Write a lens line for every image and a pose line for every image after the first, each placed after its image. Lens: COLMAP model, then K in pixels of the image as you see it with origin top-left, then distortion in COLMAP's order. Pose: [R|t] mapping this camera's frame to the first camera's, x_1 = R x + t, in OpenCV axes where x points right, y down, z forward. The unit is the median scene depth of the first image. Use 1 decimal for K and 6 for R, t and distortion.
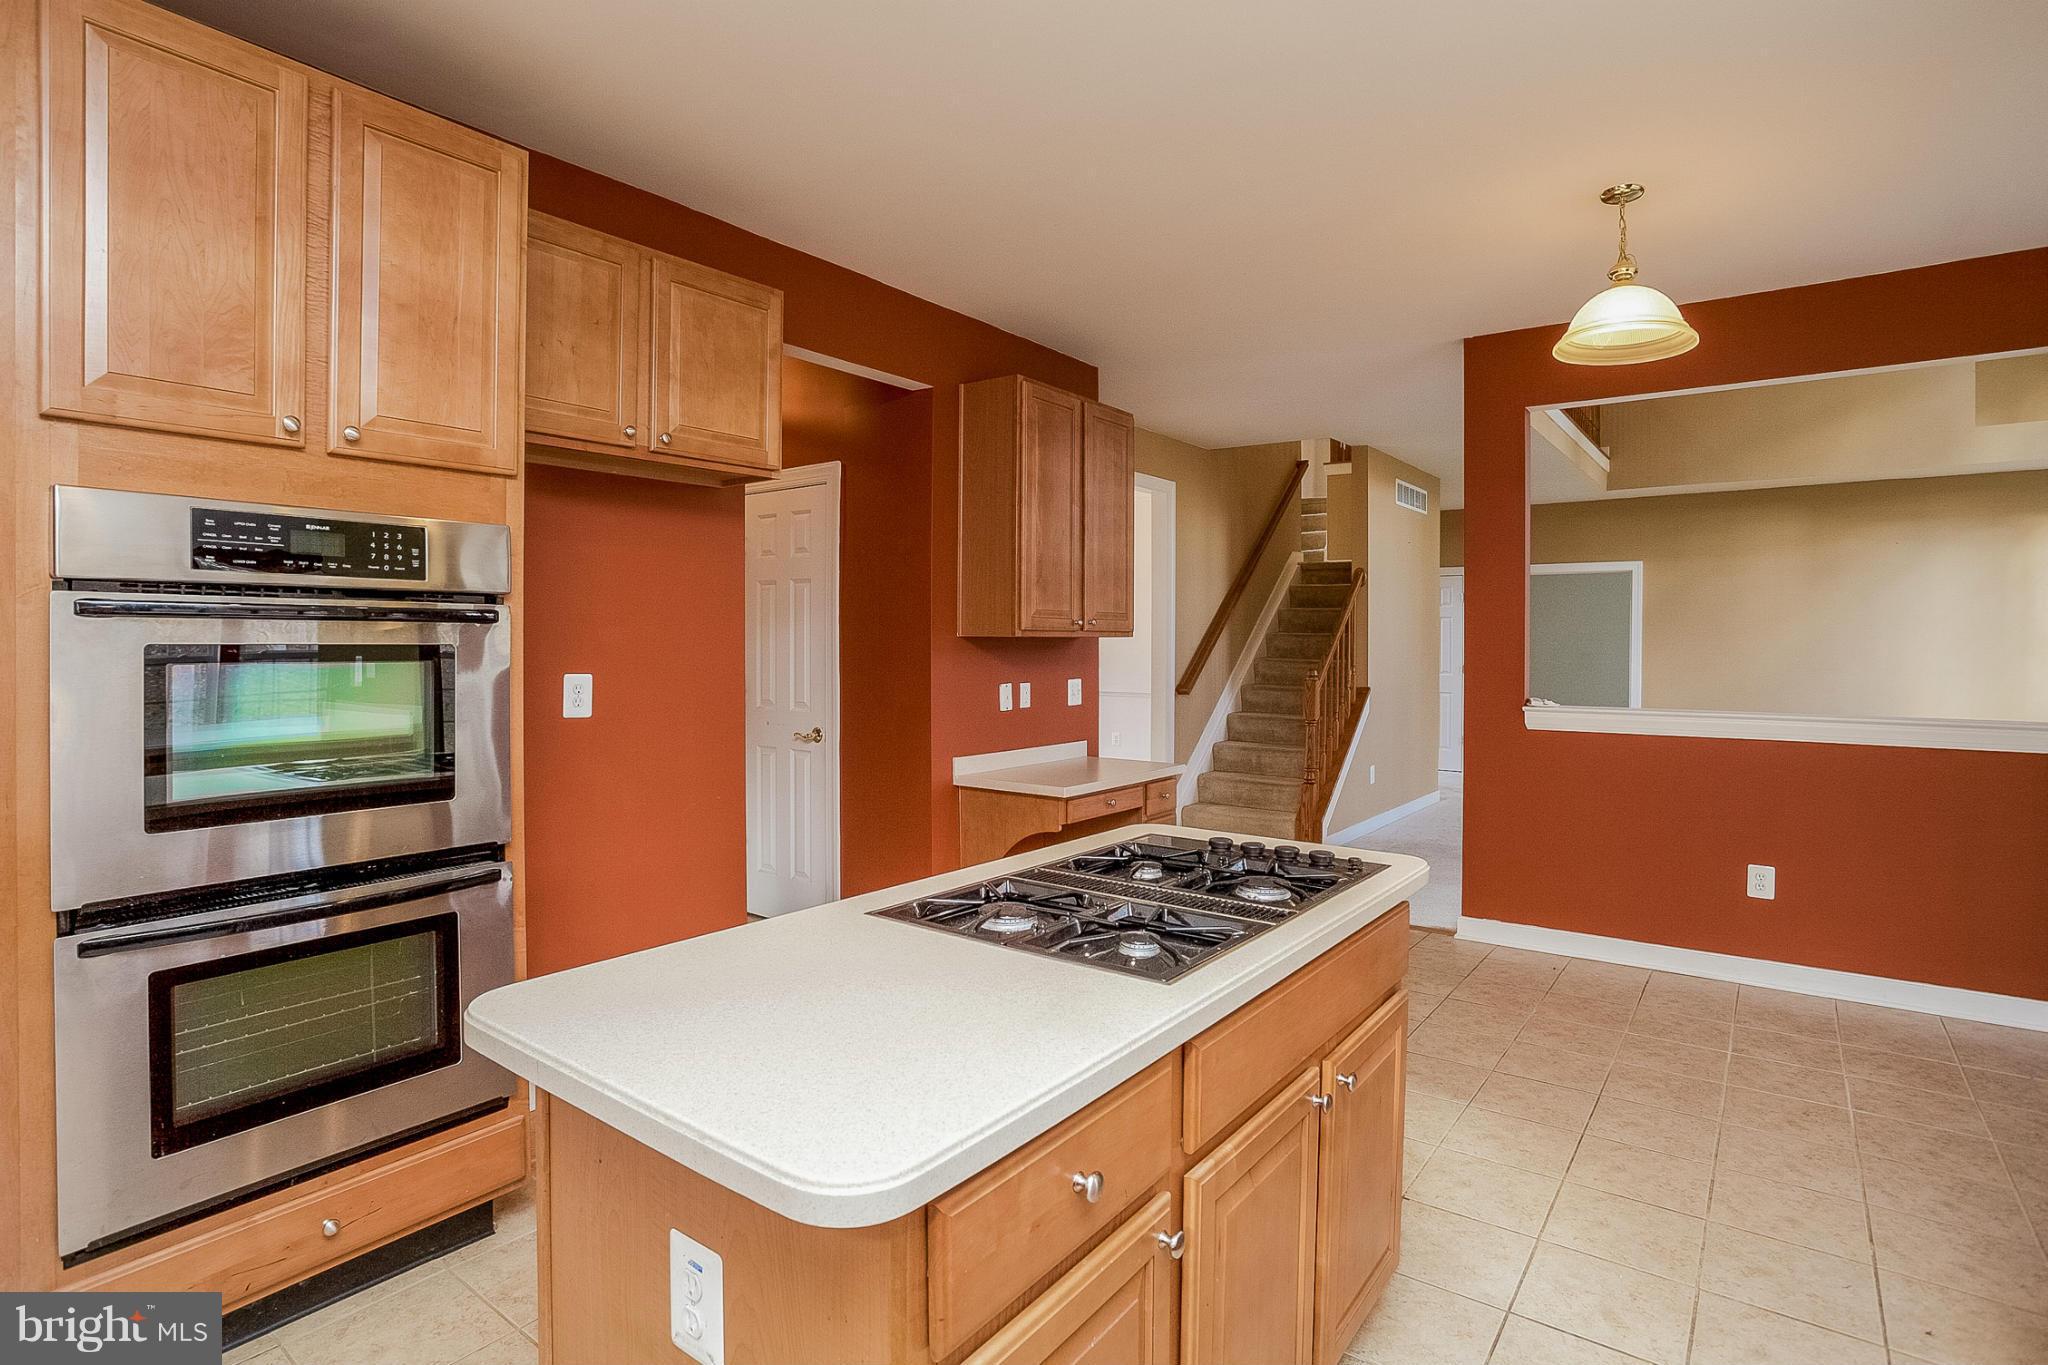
lens RADIAL K [[1144.4, 0, 982.3], [0, 1144.4, 650.2], [0, 0, 1]] dist [0.002679, 0.001919]
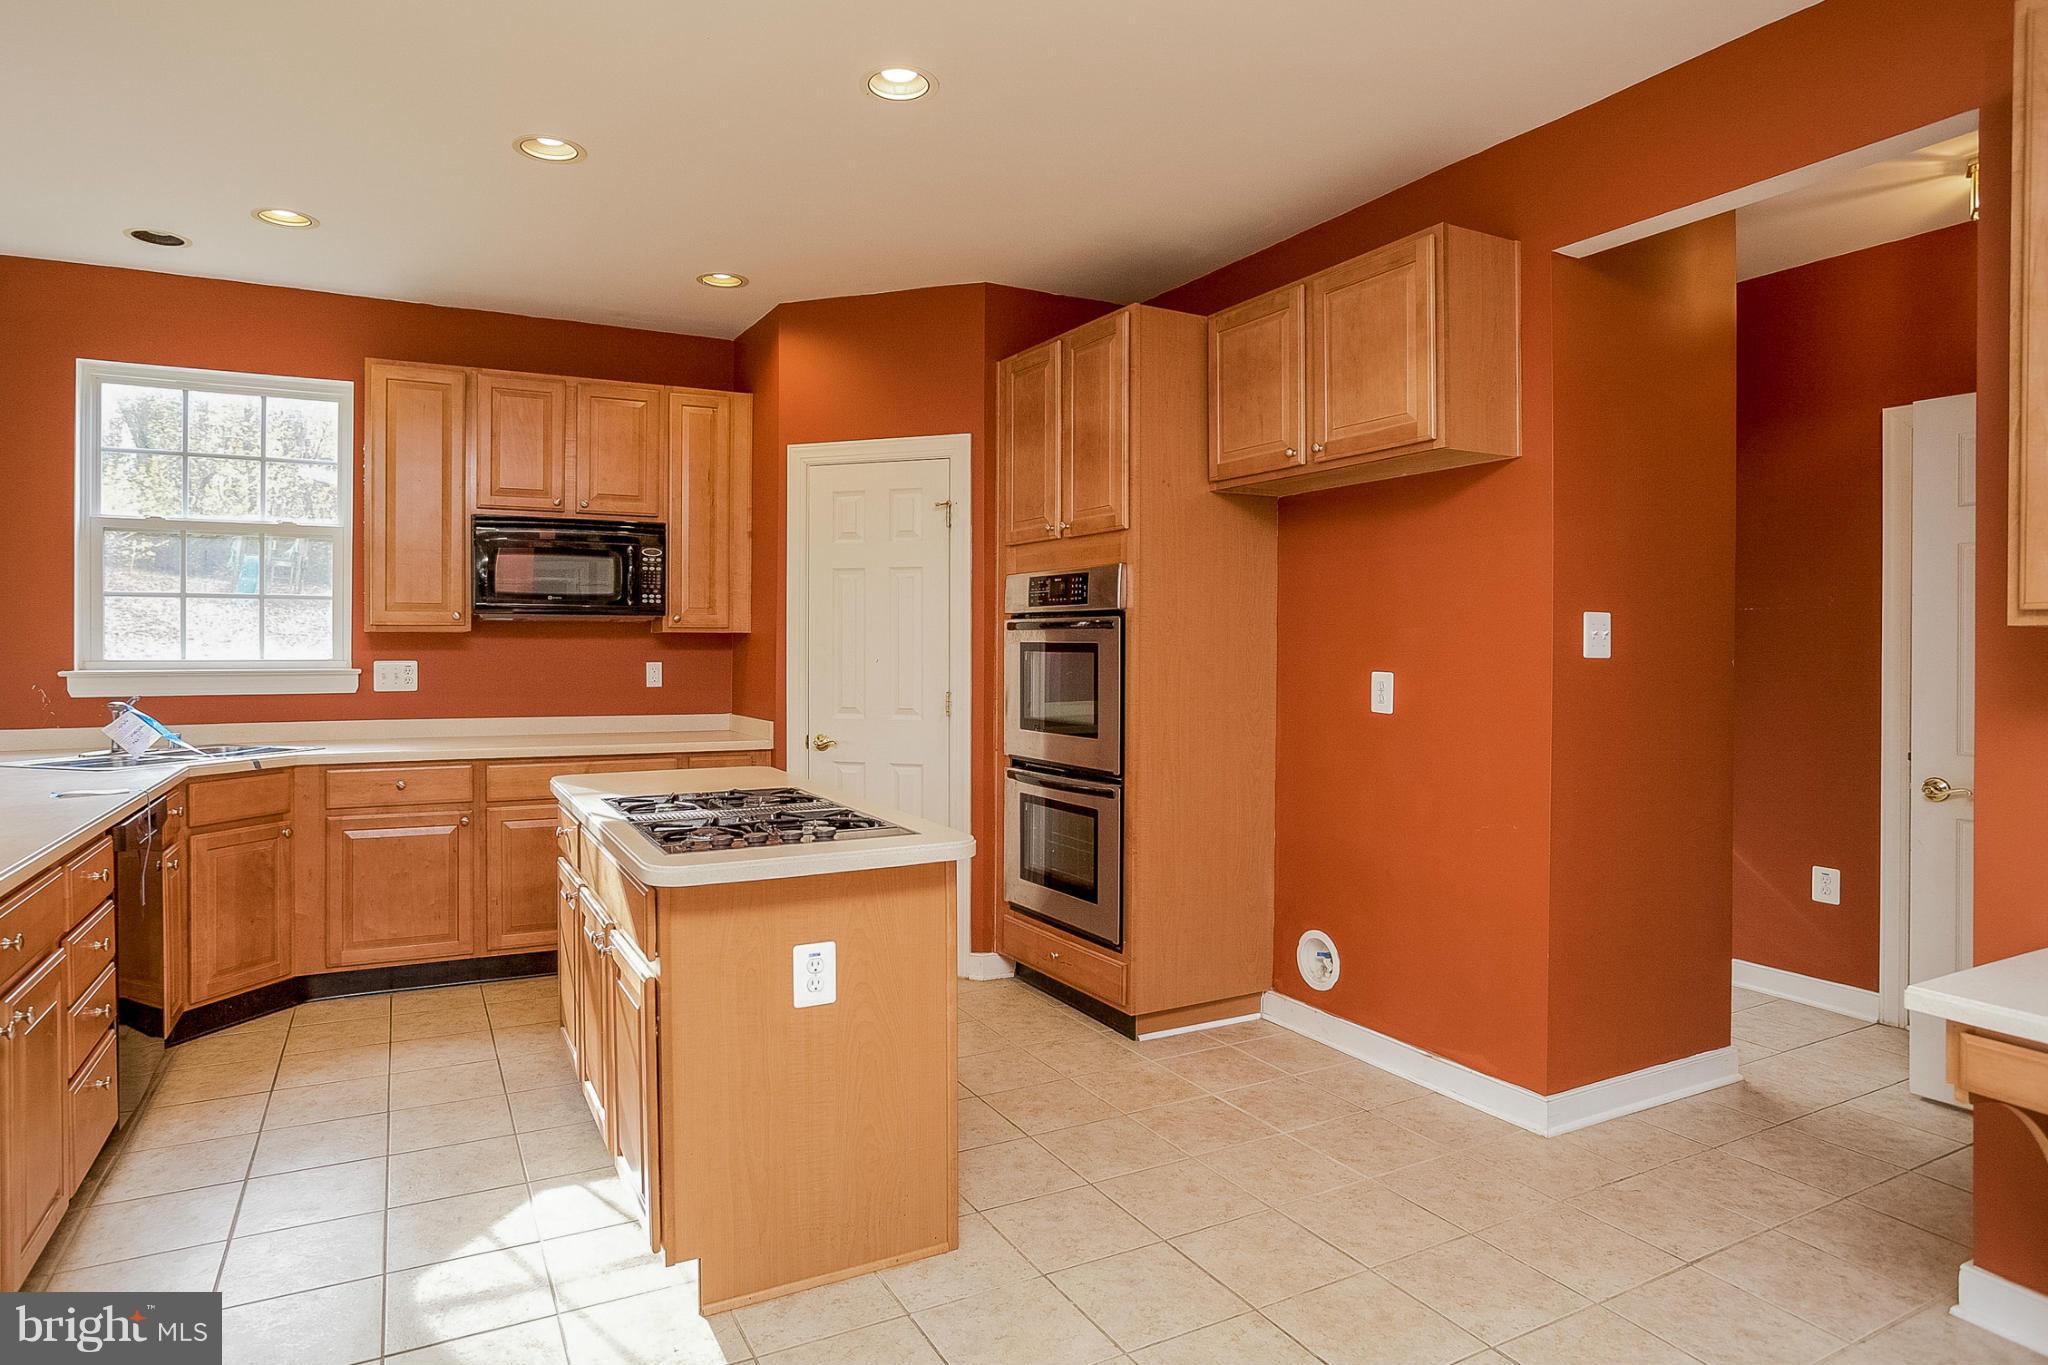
lens RADIAL K [[1144.4, 0, 982.3], [0, 1144.4, 650.2], [0, 0, 1]] dist [0.002679, 0.001919]
pose [[-0.465000, 0.006834, -0.885284, 1.051404], [-0.009195, 0.999879, 0.012549, -0.013893], [0.885263, 0.013975, -0.464881, 1.641140]]
